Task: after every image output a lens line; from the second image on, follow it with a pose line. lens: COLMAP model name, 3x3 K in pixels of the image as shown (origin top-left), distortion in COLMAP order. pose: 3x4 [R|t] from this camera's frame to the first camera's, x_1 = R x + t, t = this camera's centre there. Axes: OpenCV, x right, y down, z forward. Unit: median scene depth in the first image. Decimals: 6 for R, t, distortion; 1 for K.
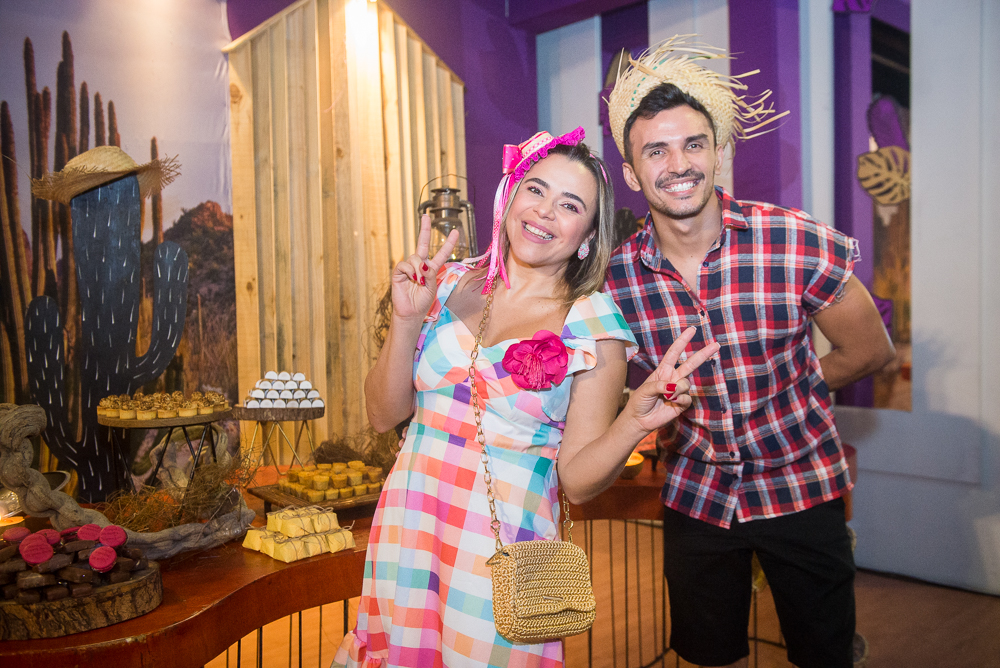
lens RADIAL K [[911.6, 0, 502.2], [0, 911.6, 334.5], [0, 0, 1]] dist [0.019578, 0.000000]
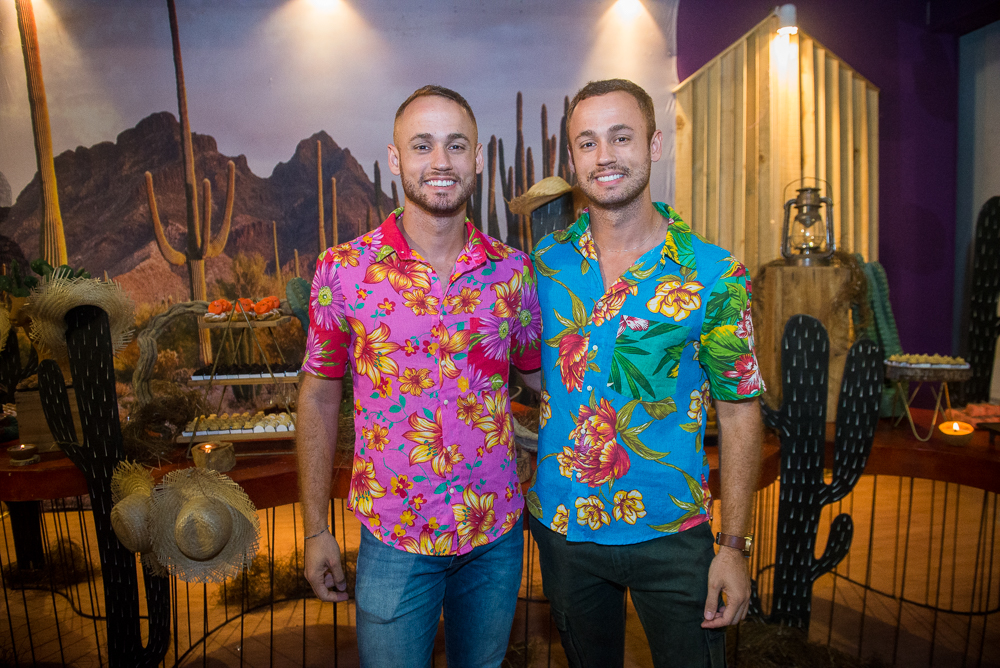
lens RADIAL K [[678.9, 0, 507.0], [0, 678.9, 336.5], [0, 0, 1]] dist [-0.053523, 0.000860]
pose [[0.809799, 0.063483, -0.583263, 0.106482], [-0.023541, 0.996844, 0.075814, -0.015577], [0.586235, -0.047663, 0.808738, 0.023692]]
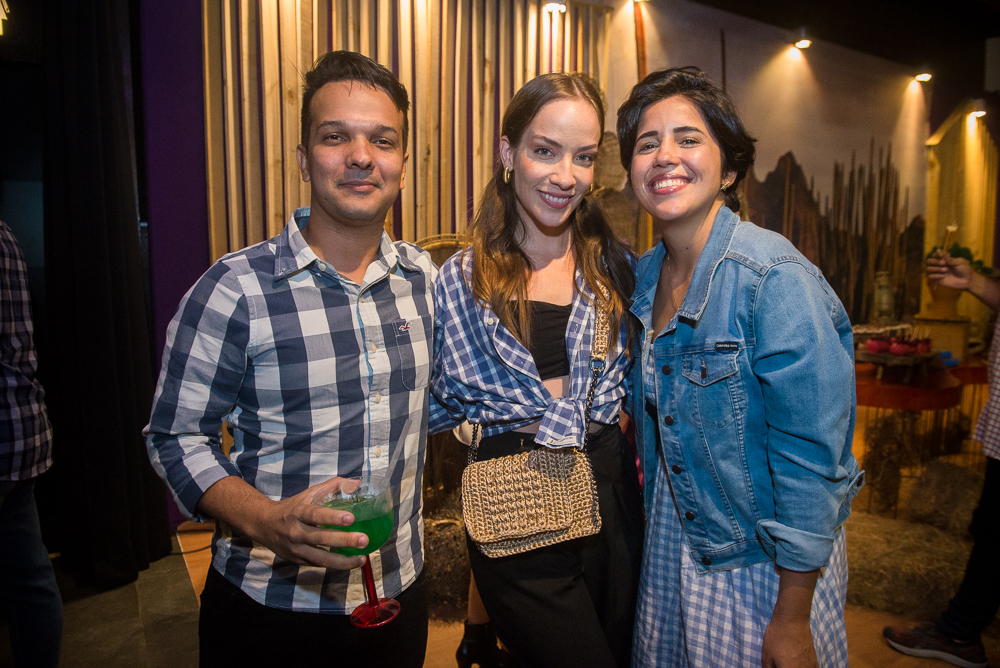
lens RADIAL K [[678.9, 0, 510.4], [0, 678.9, 334.5], [0, 0, 1]] dist [-0.053523, 0.000860]
pose [[0.980255, 0.044249, -0.192723, -0.970867], [-0.028583, 0.996112, 0.083325, 0.038300], [0.195661, -0.076171, 0.977709, -0.780005]]
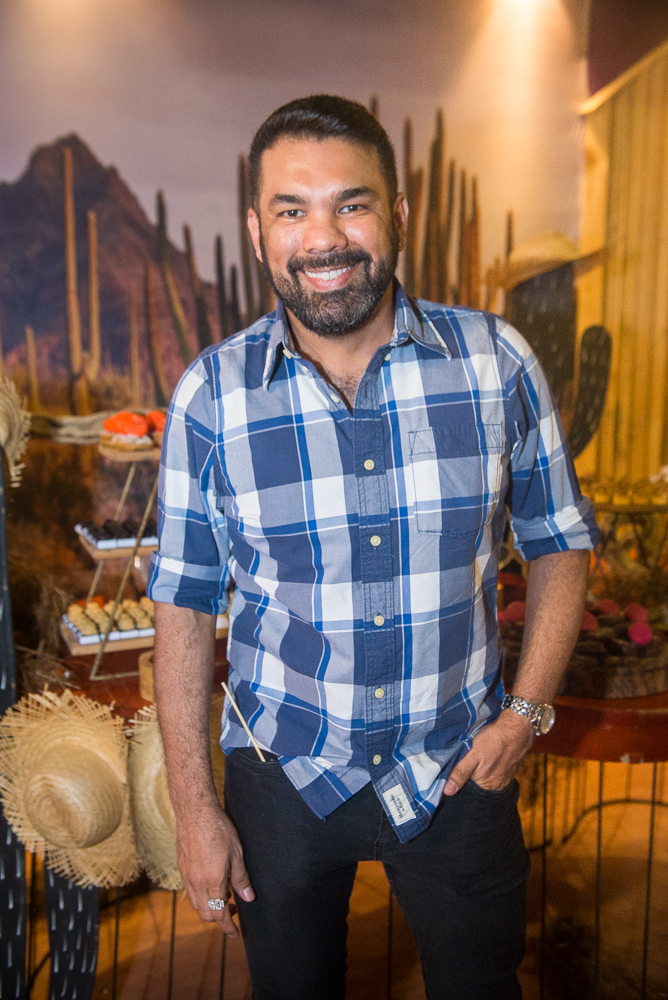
lens RADIAL K [[983.0, 0, 334.6], [0, 983.0, 496.4], [0, 0, 1]] dist [0.030392, 0.000000]
pose [[0.925791, 0.069639, -0.371567, -0.133511], [-0.033294, 0.994087, 0.103357, -0.010656], [0.376568, -0.083316, 0.922635, -0.079964]]
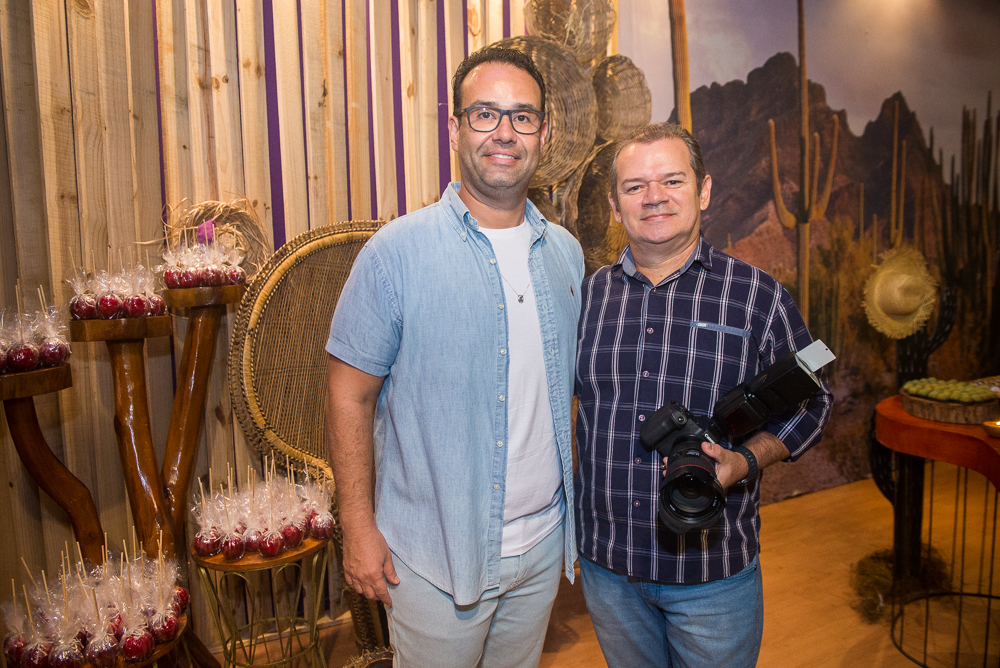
lens RADIAL K [[684.0, 0, 493.4], [0, 684.0, 334.1], [0, 0, 1]] dist [-0.044048, 0.004958]
pose [[0.953442, 0.022763, -0.300717, -0.947046], [-0.000564, 0.997280, 0.073702, 0.036896], [0.301577, -0.070101, 0.950861, -0.413103]]
